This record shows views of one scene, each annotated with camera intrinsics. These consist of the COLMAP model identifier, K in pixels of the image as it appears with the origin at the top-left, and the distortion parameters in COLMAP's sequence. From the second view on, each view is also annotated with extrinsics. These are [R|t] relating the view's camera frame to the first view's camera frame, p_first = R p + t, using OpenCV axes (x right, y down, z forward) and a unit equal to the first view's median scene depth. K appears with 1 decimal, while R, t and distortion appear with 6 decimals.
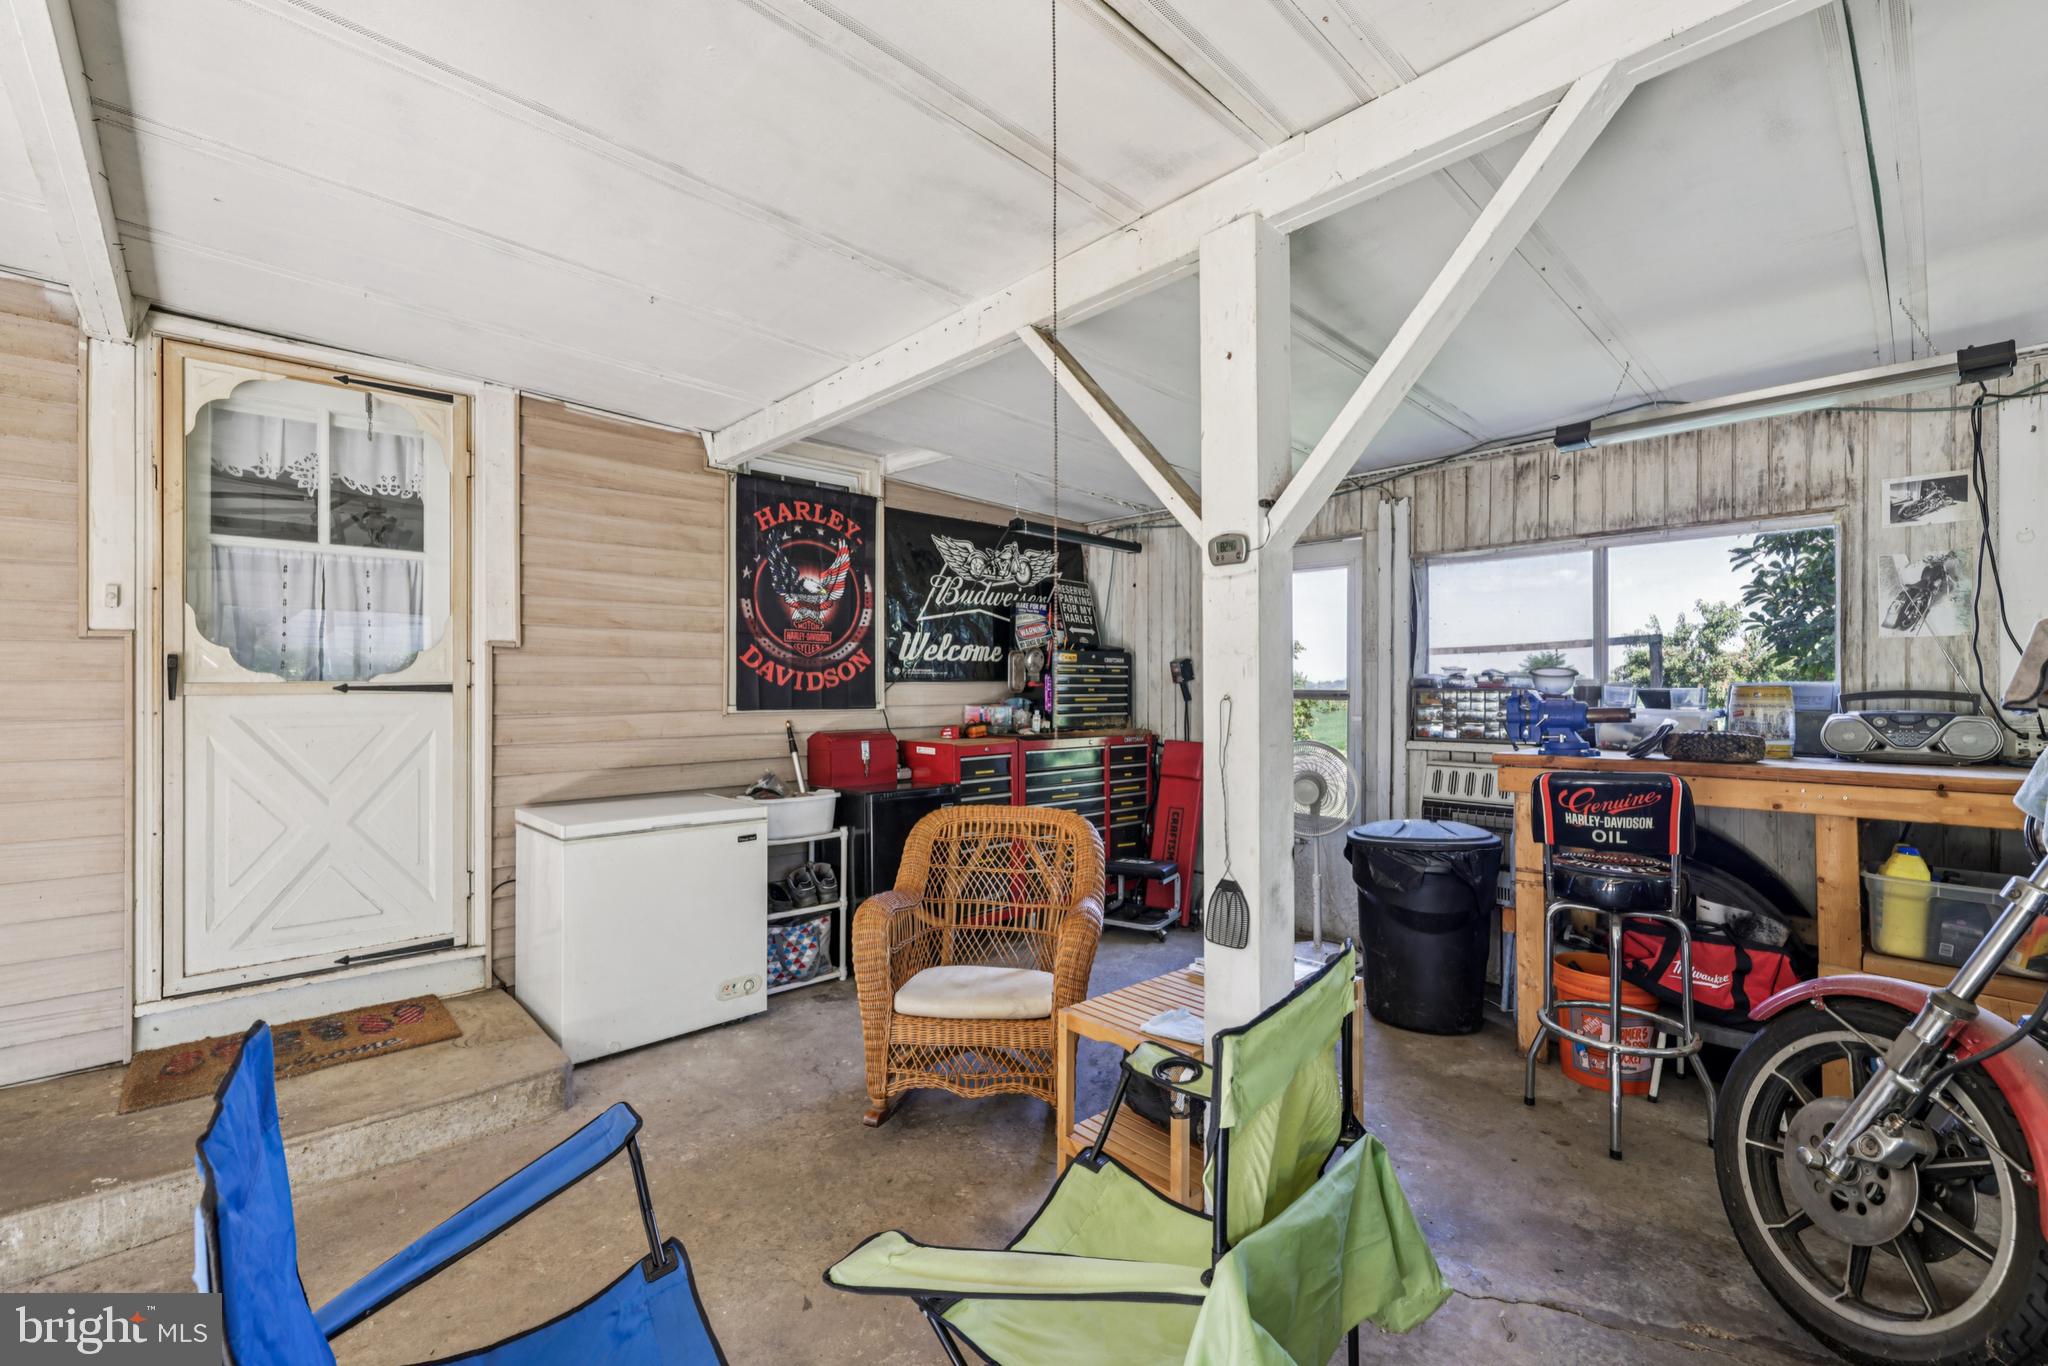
lens RADIAL K [[870.2, 0, 1024.3], [0, 870.2, 688.0], [0, 0, 1]] dist [-0.000459, 0.000821]
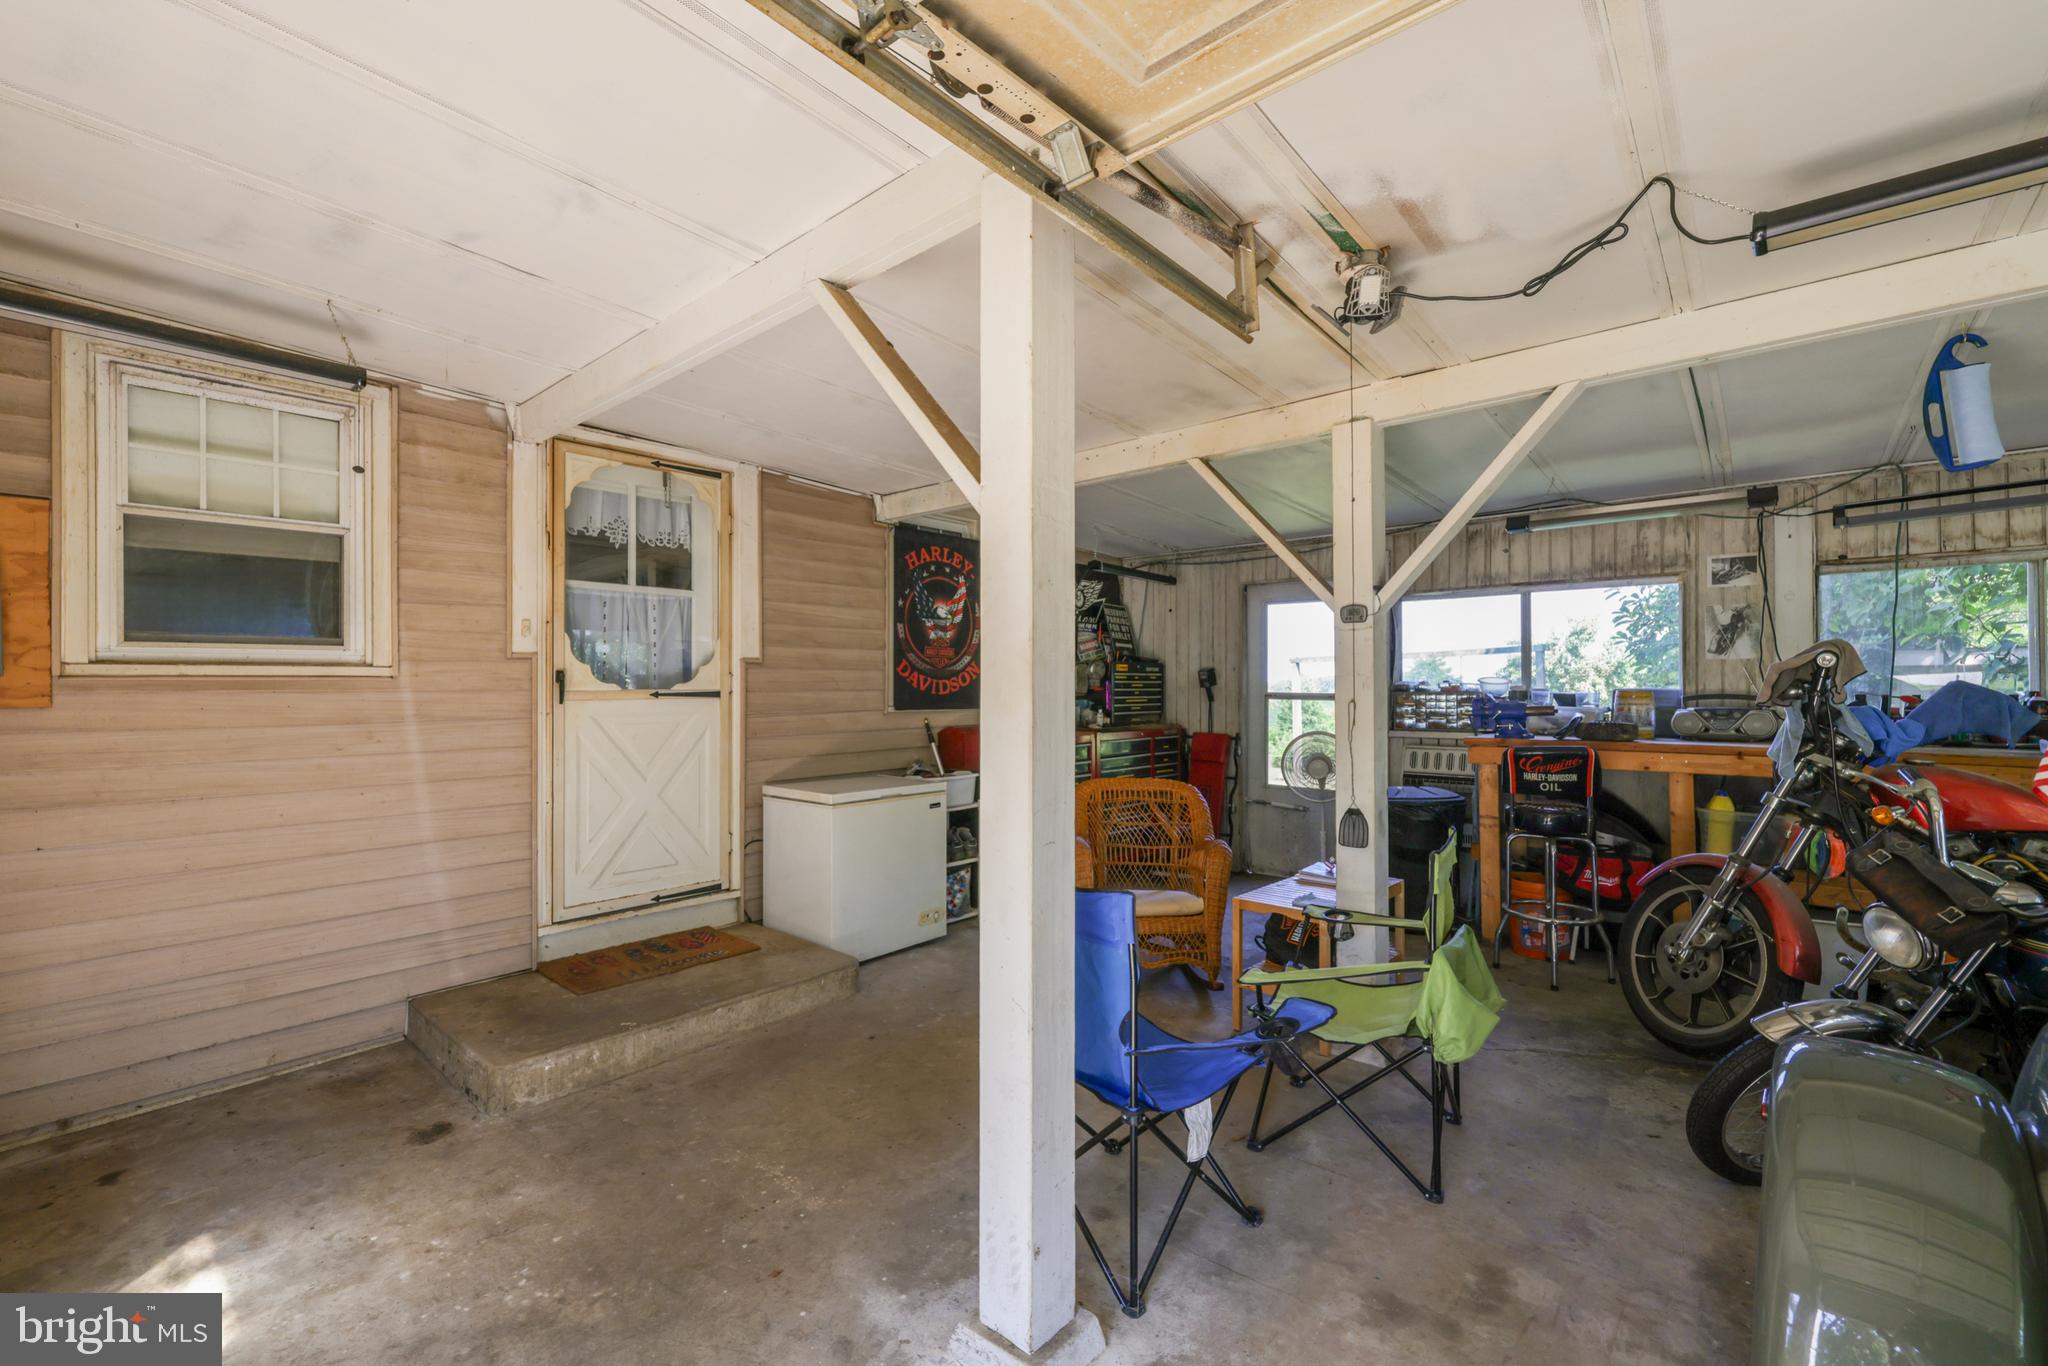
lens RADIAL K [[870.2, 0, 1017.0], [0, 870.2, 682.8], [0, 0, 1]] dist [-0.000459, 0.000821]
pose [[0.994729, -0.000893, 0.102534, -0.368094], [0.001466, 0.999984, -0.005516, -0.009721], [-0.102528, 0.005637, 0.994714, -0.385552]]
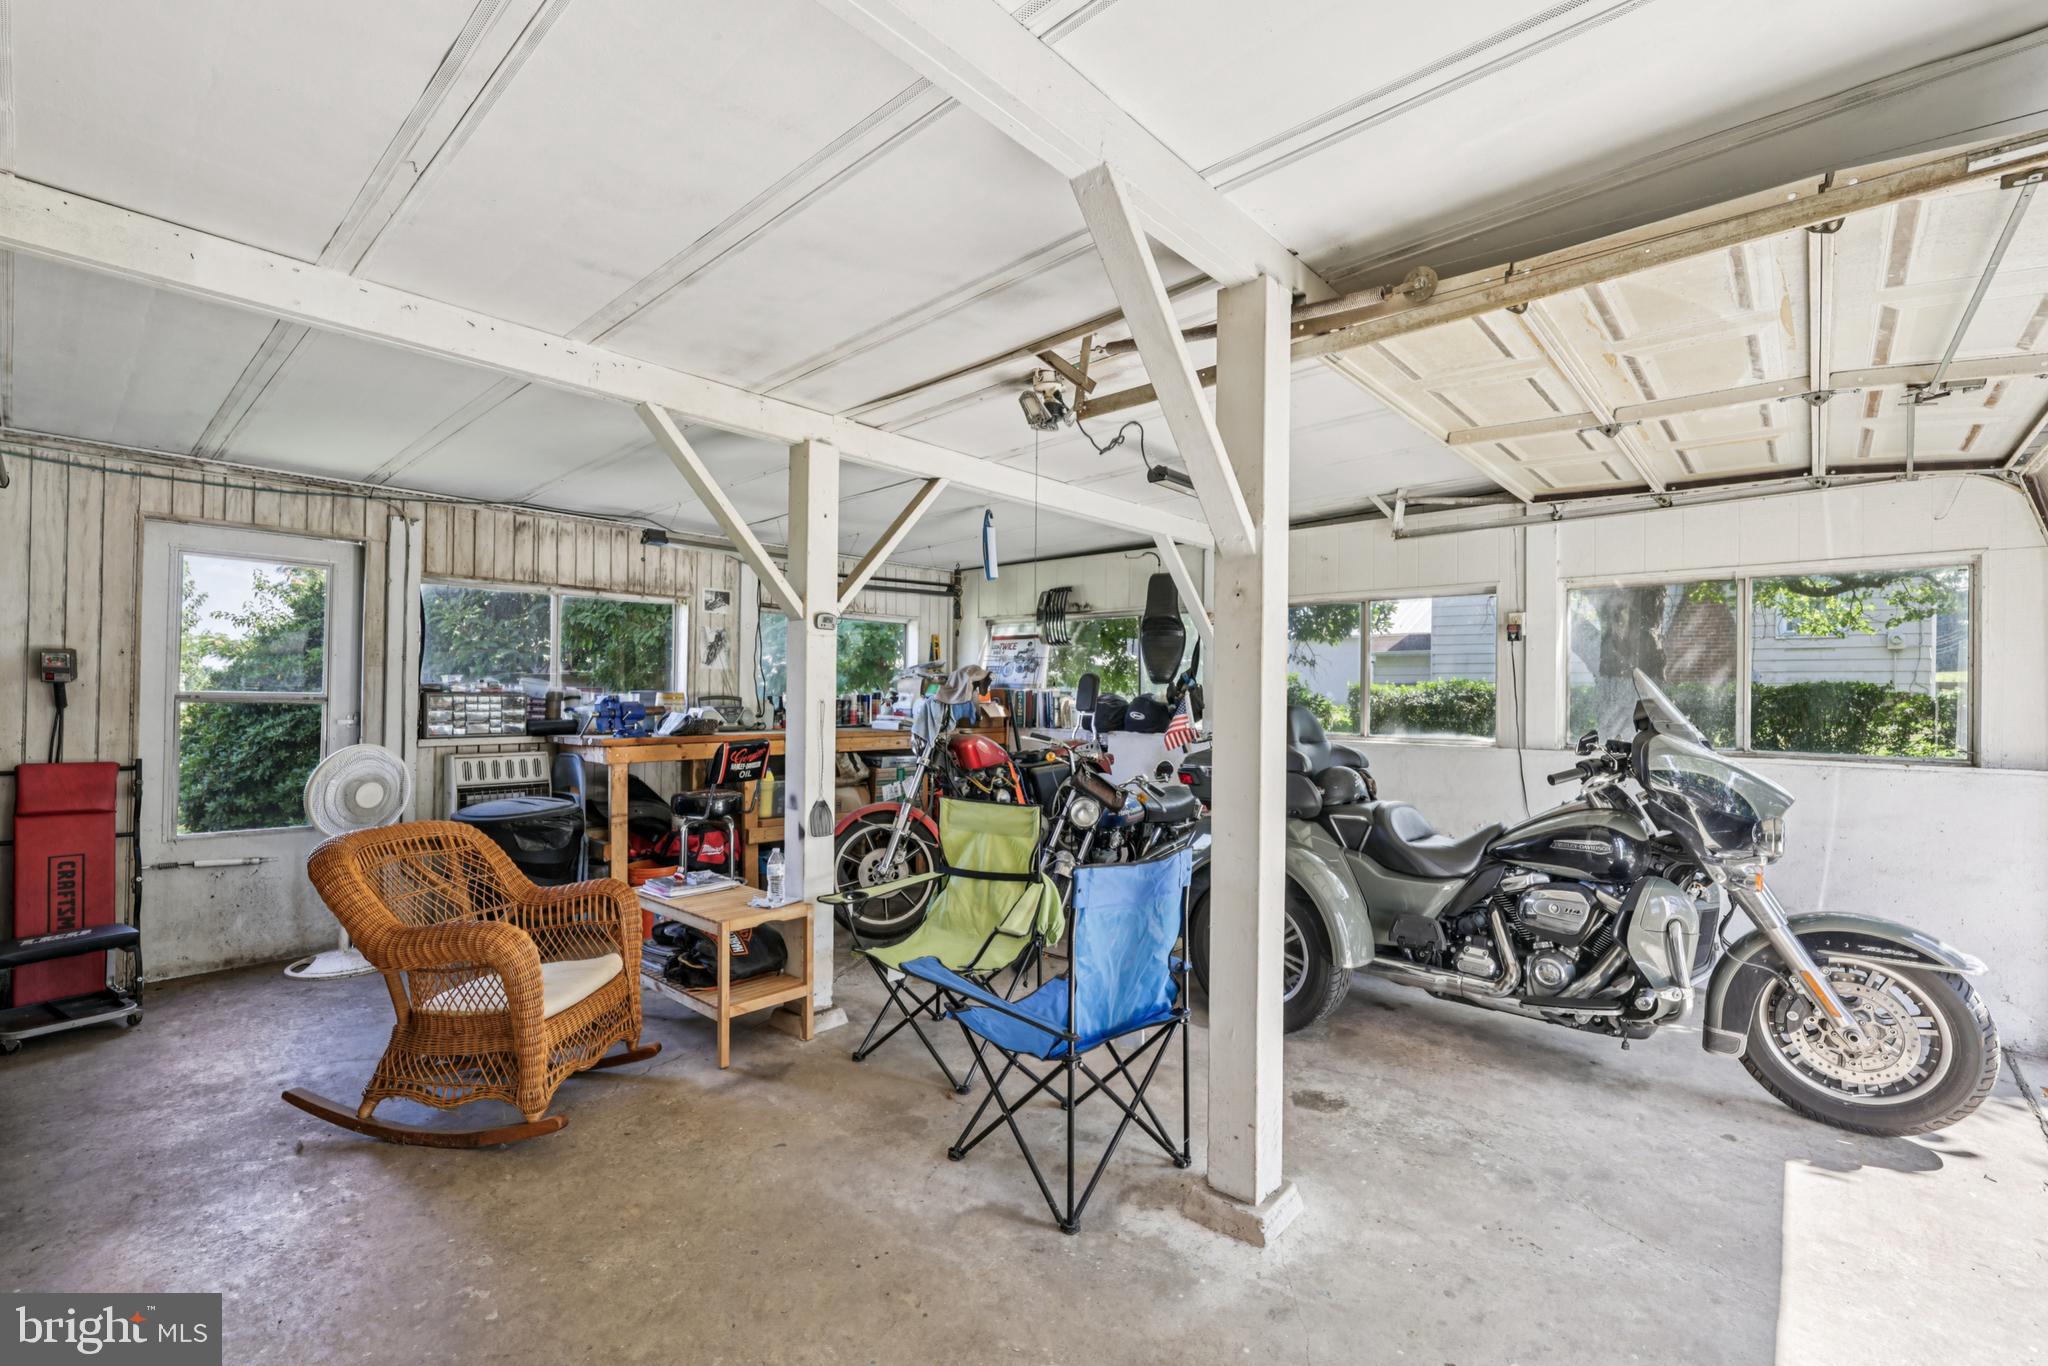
lens RADIAL K [[880.4, 0, 1044.3], [0, 880.4, 690.7], [0, 0, 1]] dist [0.000623, 0.001237]
pose [[-0.118542, 0.005793, 0.992932, -1.034355], [-0.008779, 0.999938, -0.006882, -0.001296], [-0.992910, -0.009533, -0.118483, 0.463419]]
